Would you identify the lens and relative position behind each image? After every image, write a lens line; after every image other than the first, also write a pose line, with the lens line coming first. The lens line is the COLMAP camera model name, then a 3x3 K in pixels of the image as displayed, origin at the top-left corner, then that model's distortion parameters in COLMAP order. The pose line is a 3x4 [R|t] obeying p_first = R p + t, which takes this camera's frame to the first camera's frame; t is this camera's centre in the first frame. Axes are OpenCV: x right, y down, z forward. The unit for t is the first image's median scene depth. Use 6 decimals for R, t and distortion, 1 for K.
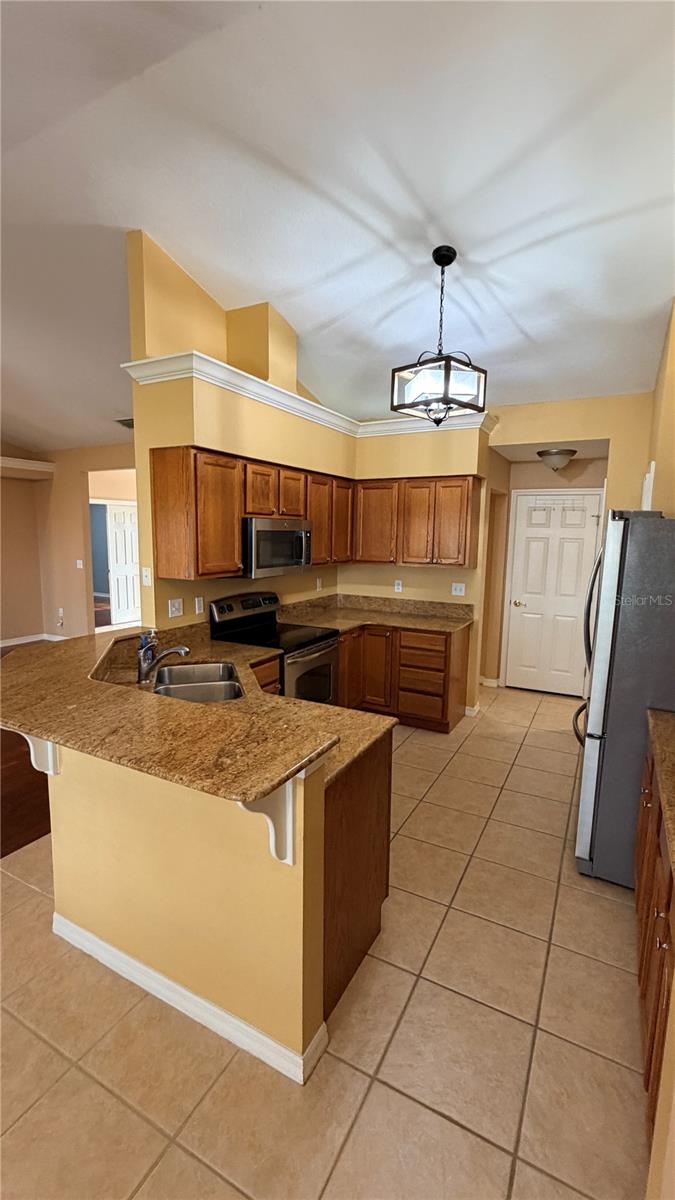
lens RADIAL K [[519.6, 0, 335.2], [0, 519.6, 598.9], [0, 0, 1]] dist [0.001047, 0.000182]
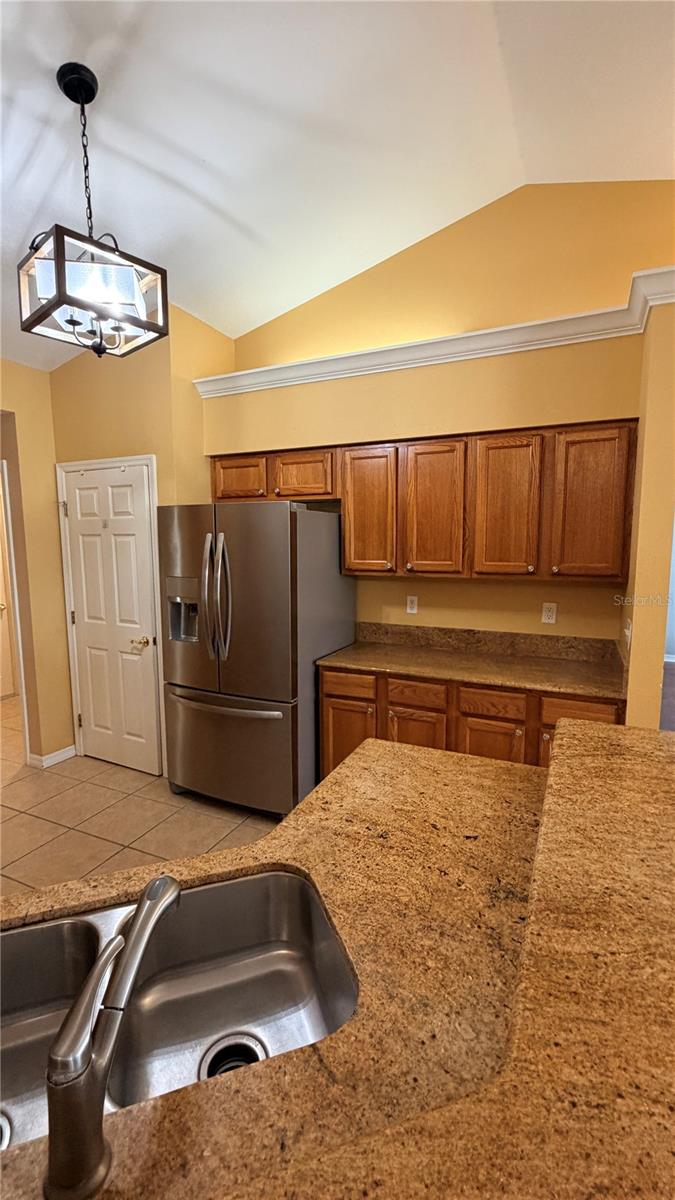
lens RADIAL K [[519.6, 0, 335.2], [0, 519.6, 598.9], [0, 0, 1]] dist [0.001047, 0.000182]
pose [[-0.049786, -0.135602, 0.989512, -0.784170], [0.137002, 0.980448, 0.141253, -0.135392], [-0.989319, 0.142597, -0.030235, 1.203907]]
